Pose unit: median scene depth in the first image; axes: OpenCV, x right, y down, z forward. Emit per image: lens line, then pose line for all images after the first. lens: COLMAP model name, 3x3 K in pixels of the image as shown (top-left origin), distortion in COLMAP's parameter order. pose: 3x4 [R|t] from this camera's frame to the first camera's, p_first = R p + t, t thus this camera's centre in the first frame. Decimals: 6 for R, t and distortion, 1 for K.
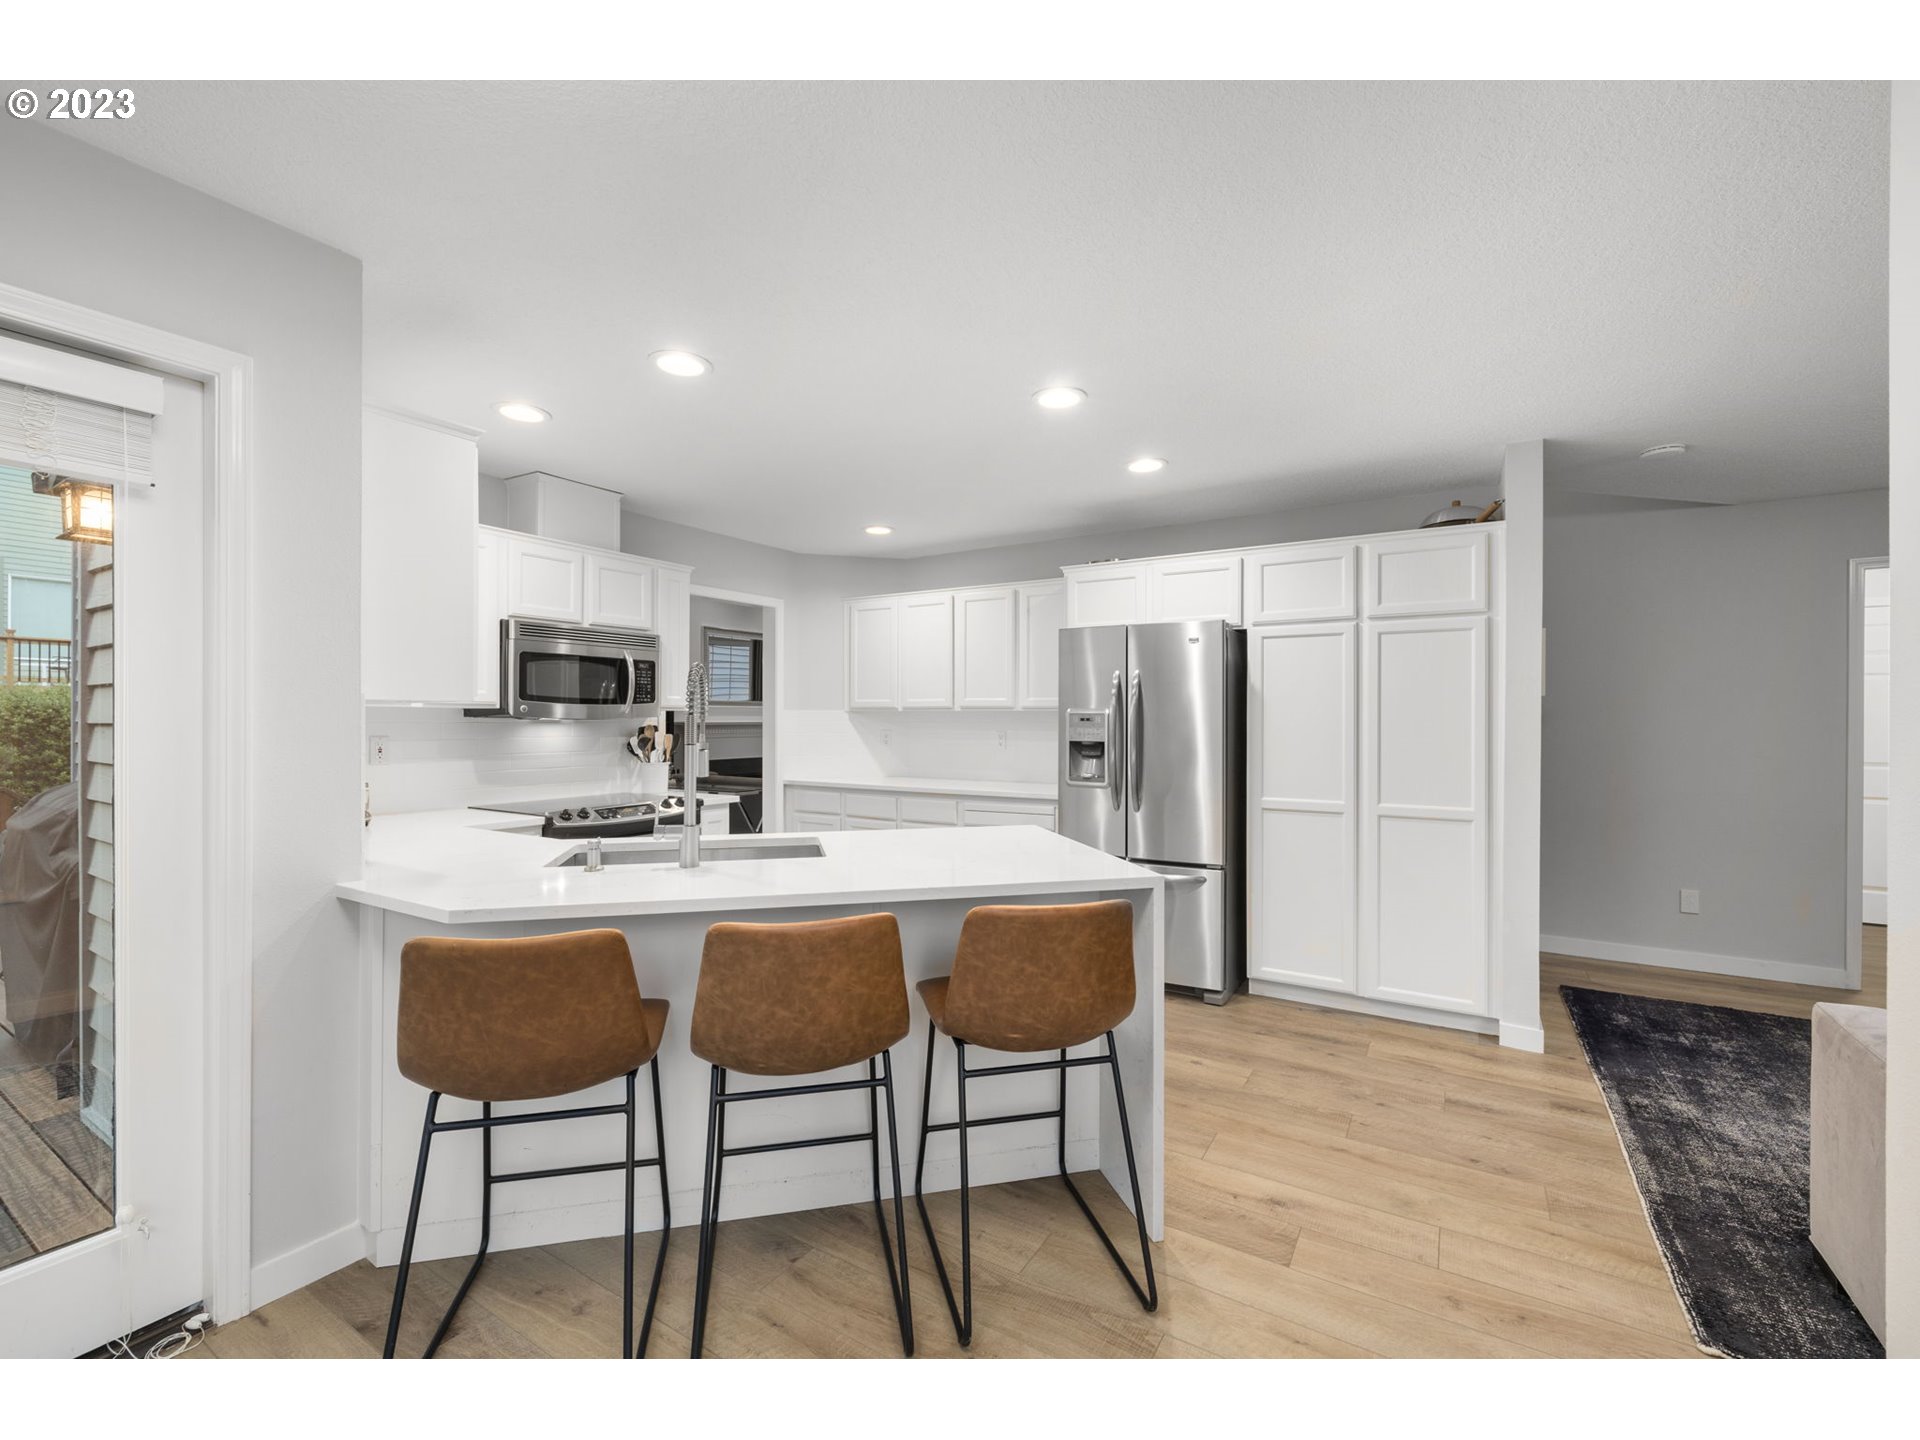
lens RADIAL K [[788.5, 0, 953.9], [0, 788.5, 726.1], [0, 0, 1]] dist [0.002734, -0.000073]
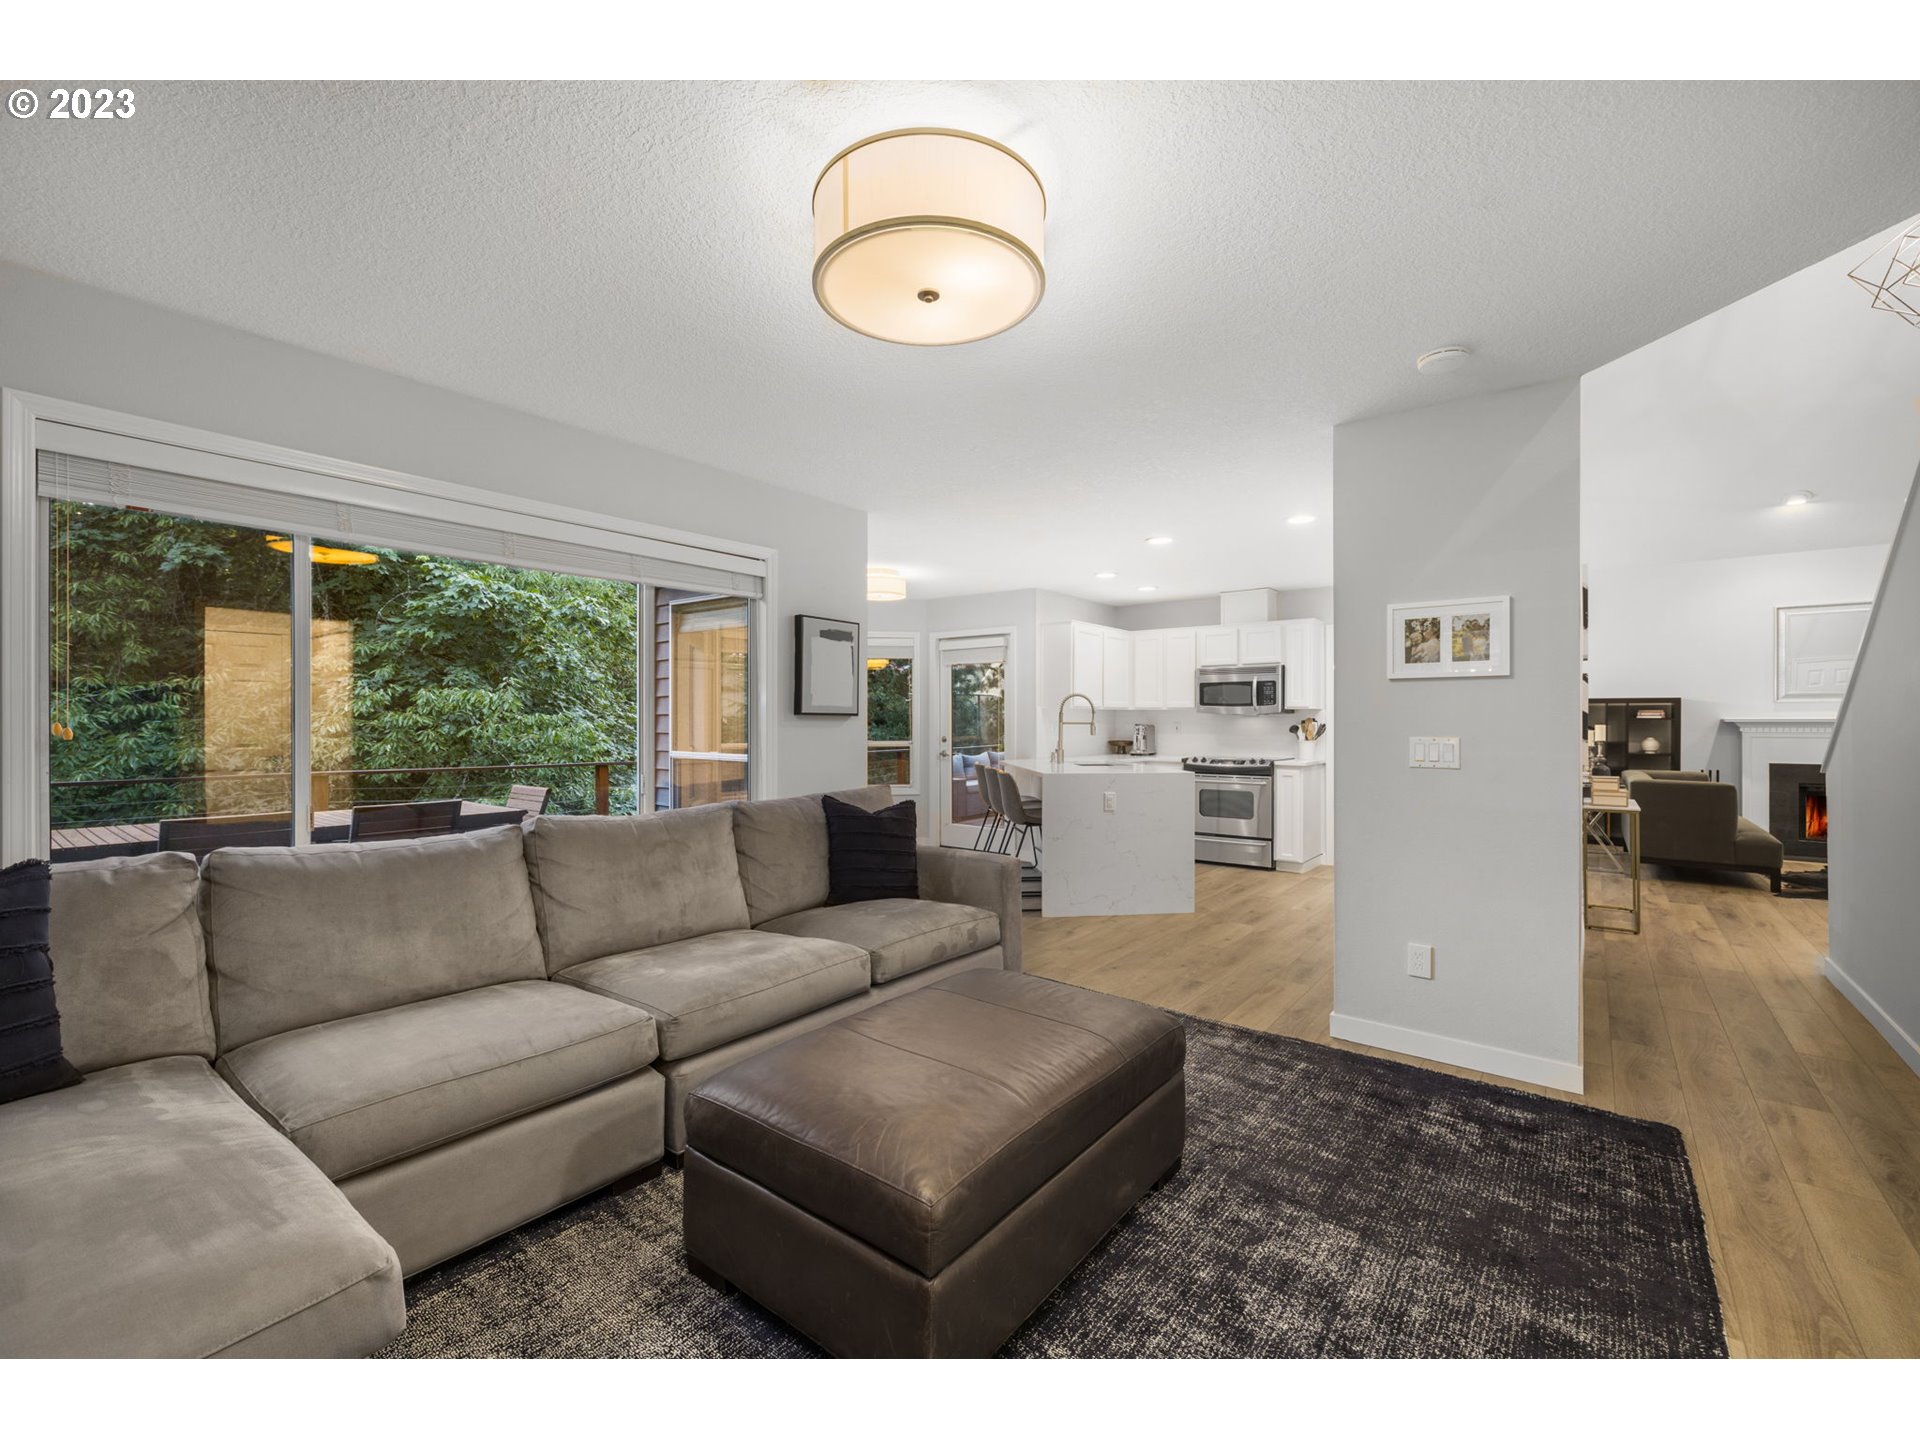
lens RADIAL K [[768.8, 0, 974.0], [0, 768.8, 718.9], [0, 0, 1]] dist [-0.002594, -0.000937]
pose [[-0.076130, -0.003370, -0.997092, 1.410888], [-0.009079, 0.999955, -0.002686, 0.012748], [0.997057, 0.008848, -0.076157, 0.495279]]
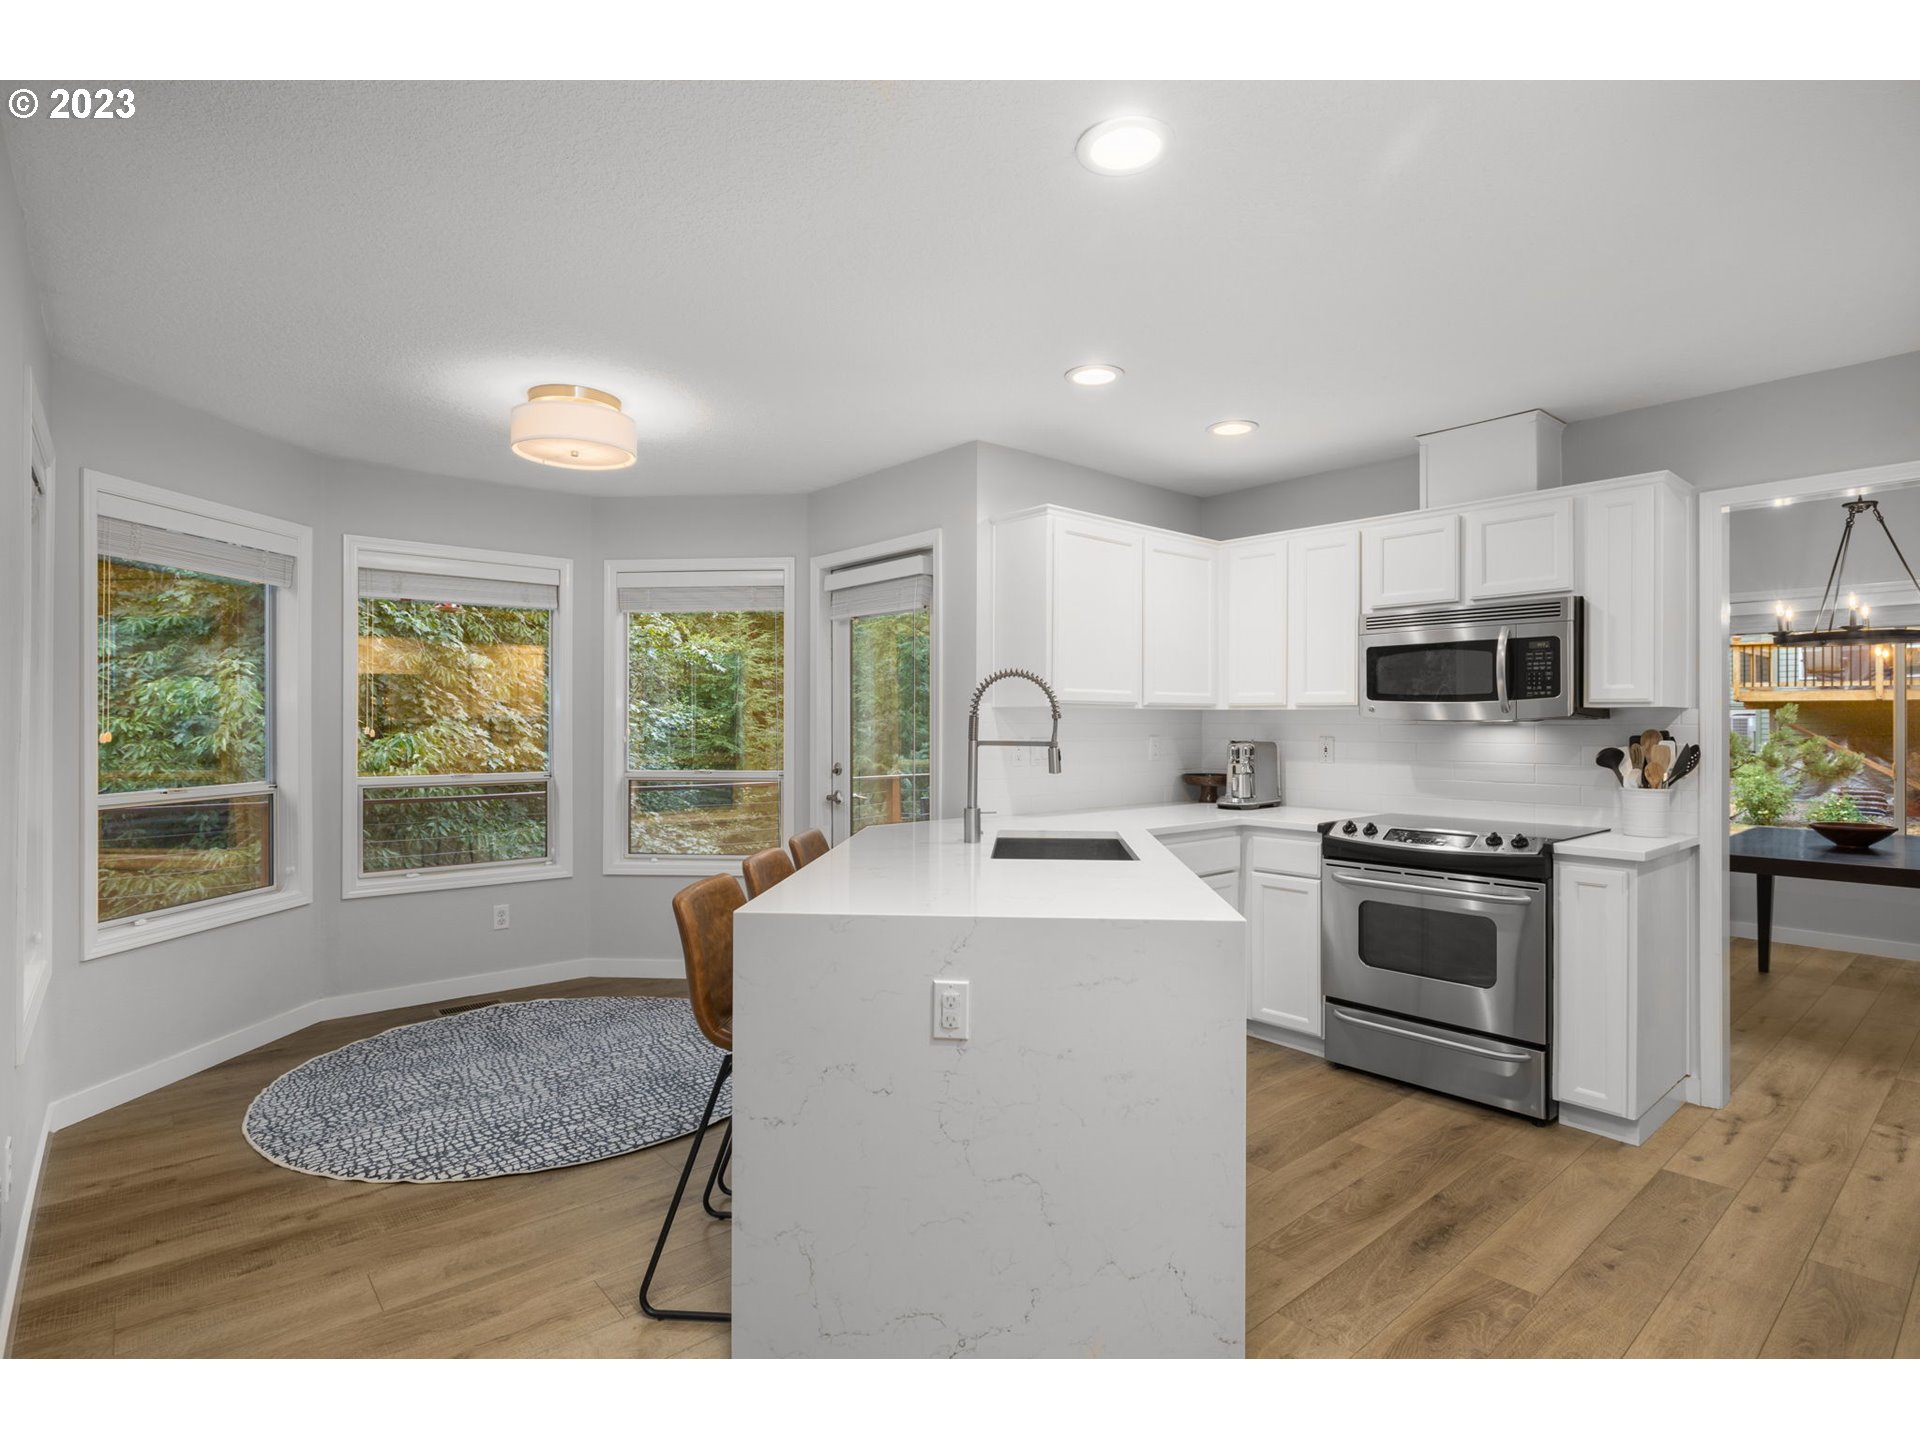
lens RADIAL K [[953.0, 0, 967.9], [0, 953.0, 716.0], [0, 0, 1]] dist [0.000830, -0.000302]
pose [[-0.264390, -0.007266, -0.964389, 0.584372], [-0.011270, 0.999927, -0.004444, -0.003366], [0.964350, 0.009693, -0.264452, 0.760238]]
